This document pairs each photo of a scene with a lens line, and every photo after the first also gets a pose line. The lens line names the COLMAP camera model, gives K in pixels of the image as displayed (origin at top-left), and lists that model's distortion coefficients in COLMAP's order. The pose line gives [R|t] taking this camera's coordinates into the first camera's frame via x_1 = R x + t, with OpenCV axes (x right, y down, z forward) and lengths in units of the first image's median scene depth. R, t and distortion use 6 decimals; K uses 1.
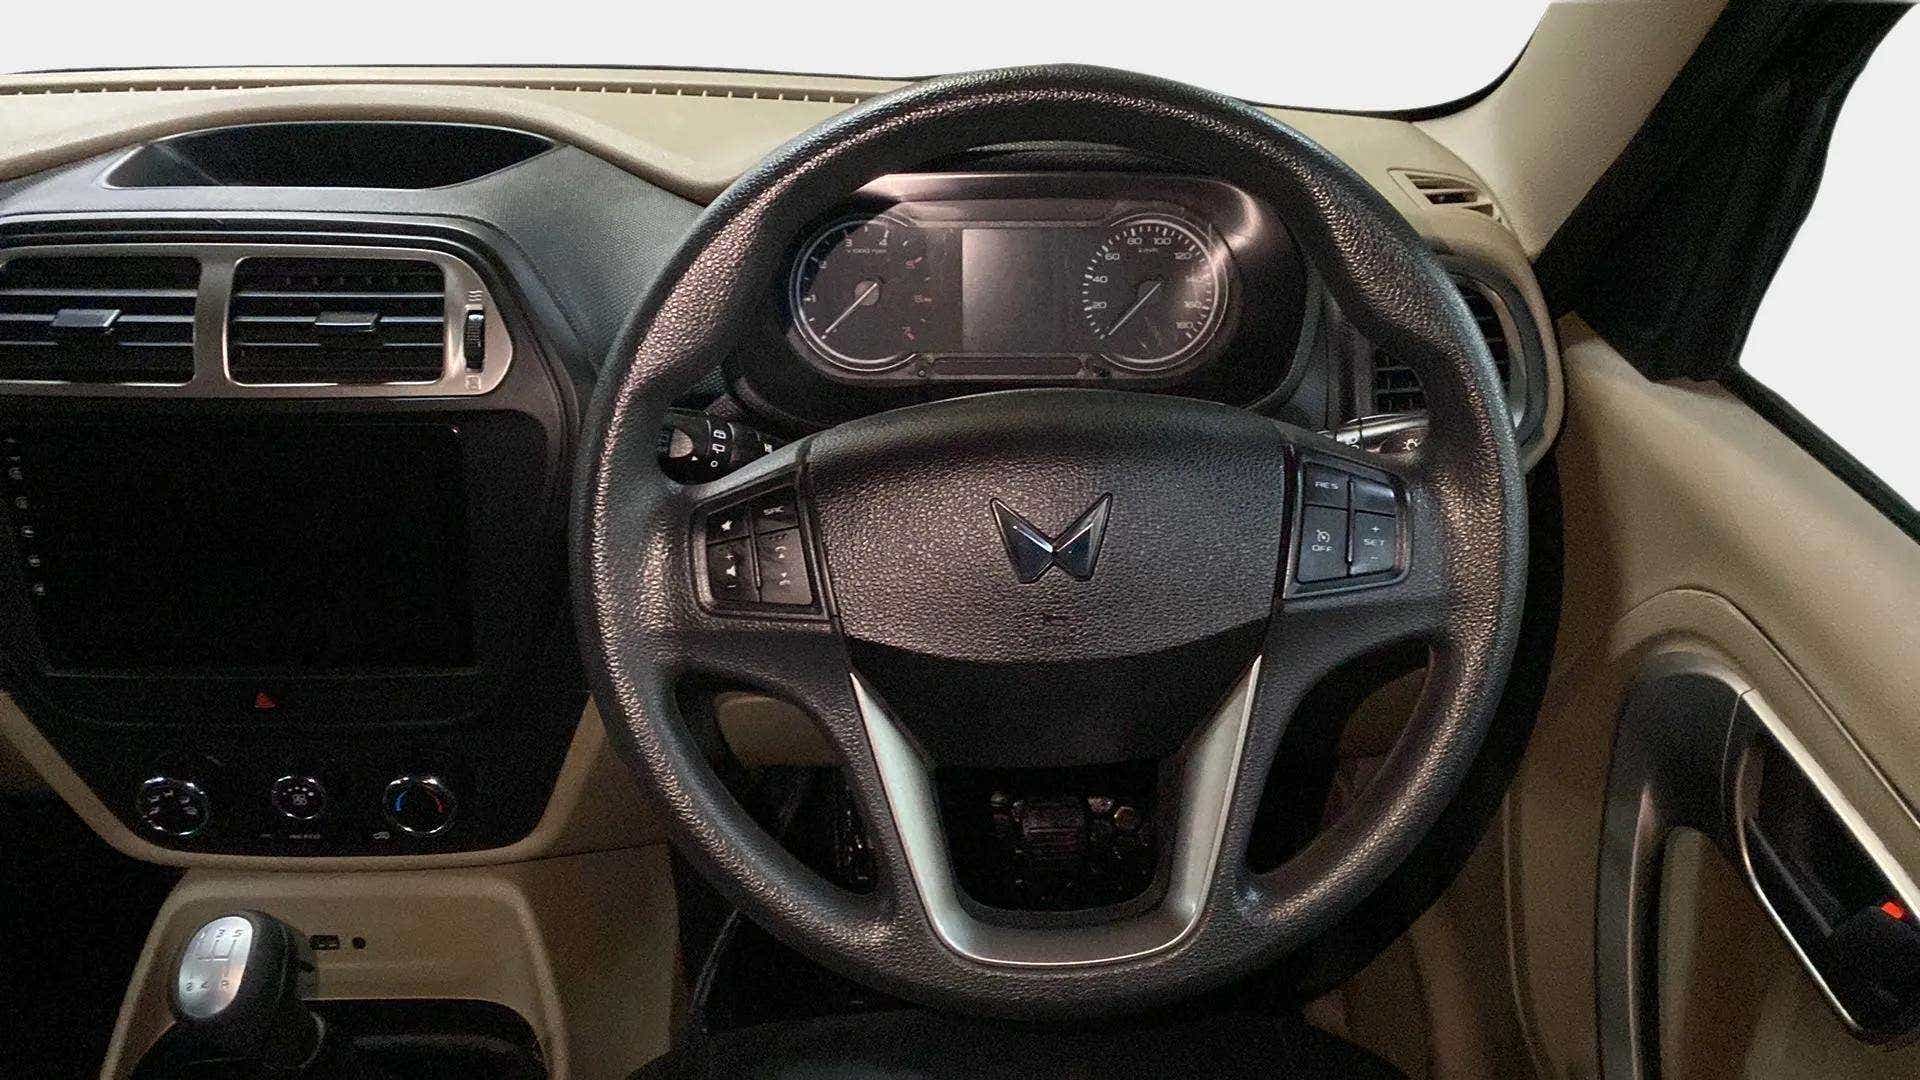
lens RADIAL K [[1401.0, 0, 947.9], [0, 1401.0, 513.3], [0, 0, 1]] dist [0.062388, -0.056034]
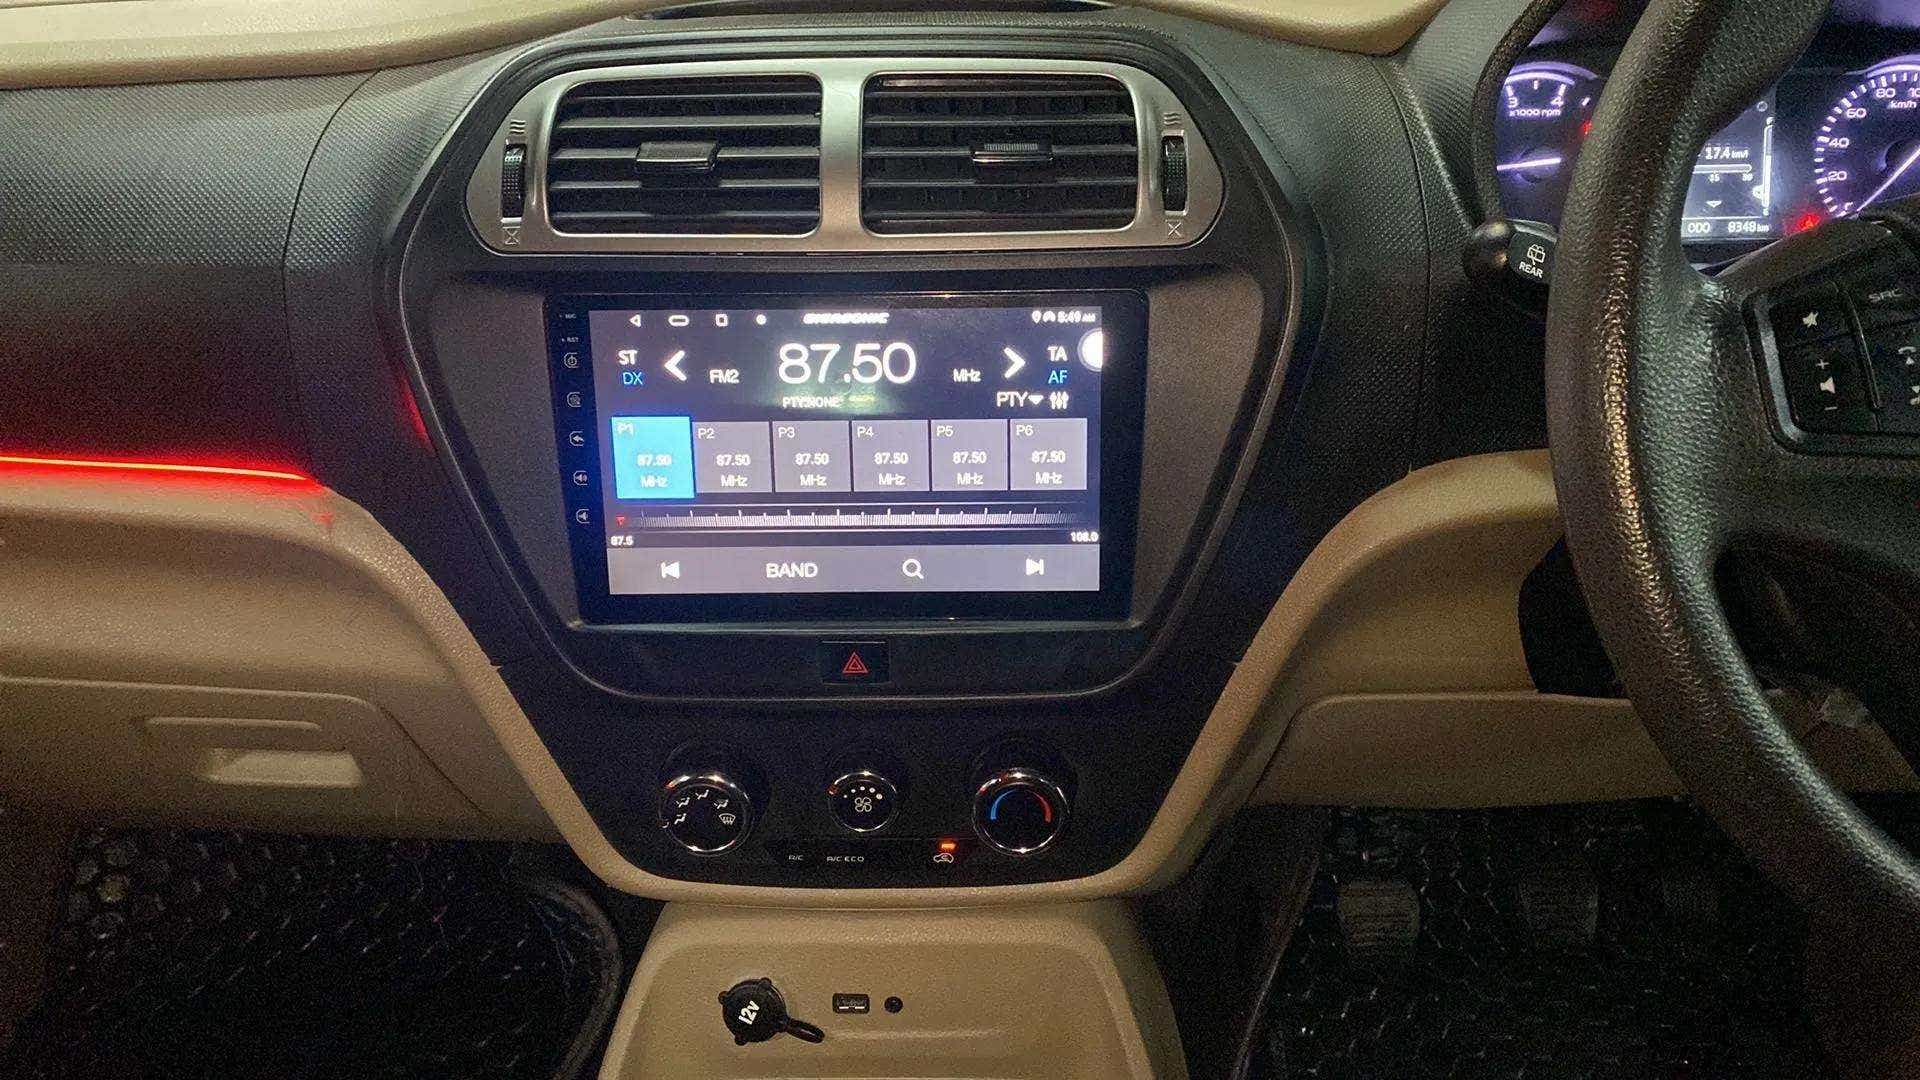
lens RADIAL K [[1401.0, 0, 957.1], [0, 1401.0, 505.8], [0, 0, 1]] dist [0.062388, -0.056034]
pose [[0.999590, -0.008616, -0.027312, -0.414902], [0.006140, 0.995969, -0.089483, 0.117733], [0.027973, 0.089279, 0.995614, 0.244820]]
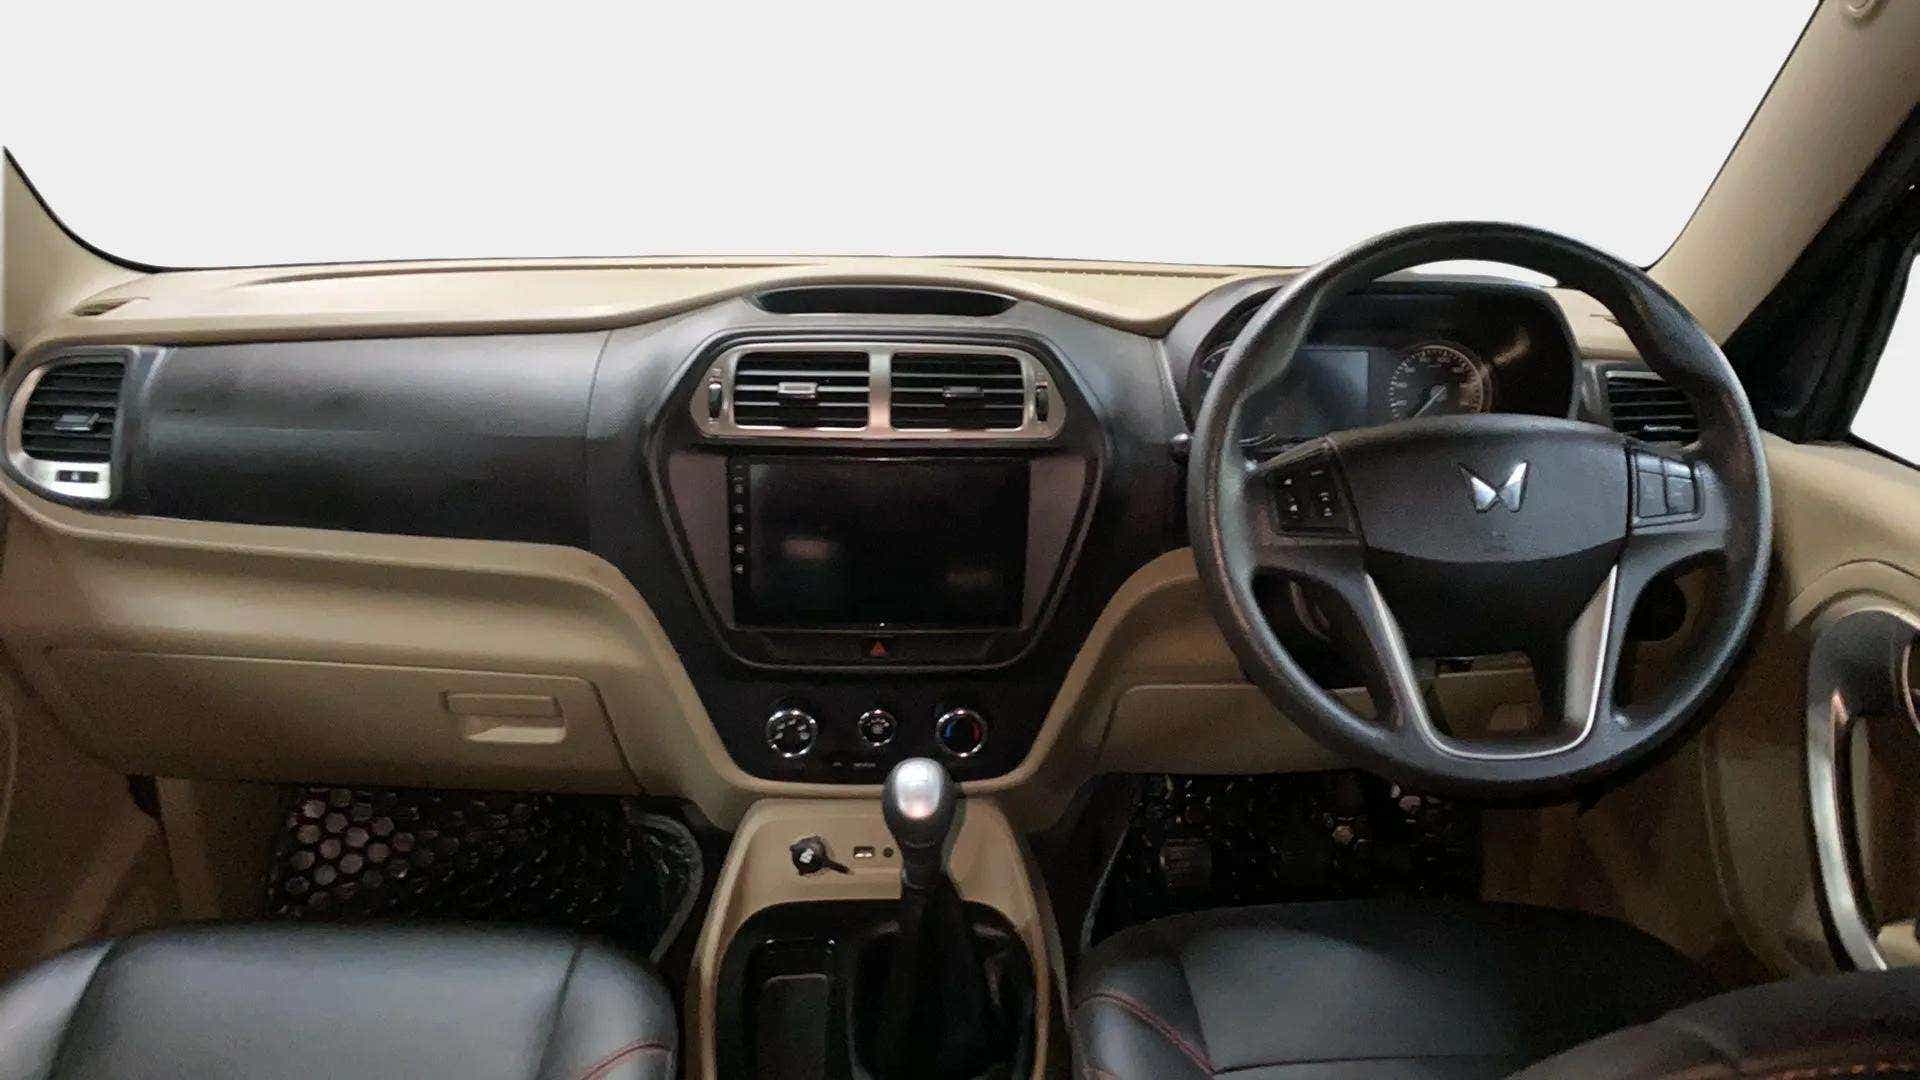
lens RADIAL K [[1401.0, 0, 942.8], [0, 1401.0, 506.1], [0, 0, 1]] dist [0.062388, -0.056034]
pose [[0.999778, 0.005265, 0.020399, -0.455589], [-0.001466, 0.983308, -0.181942, 0.257297], [-0.021017, 0.181872, 0.983098, -0.469291]]
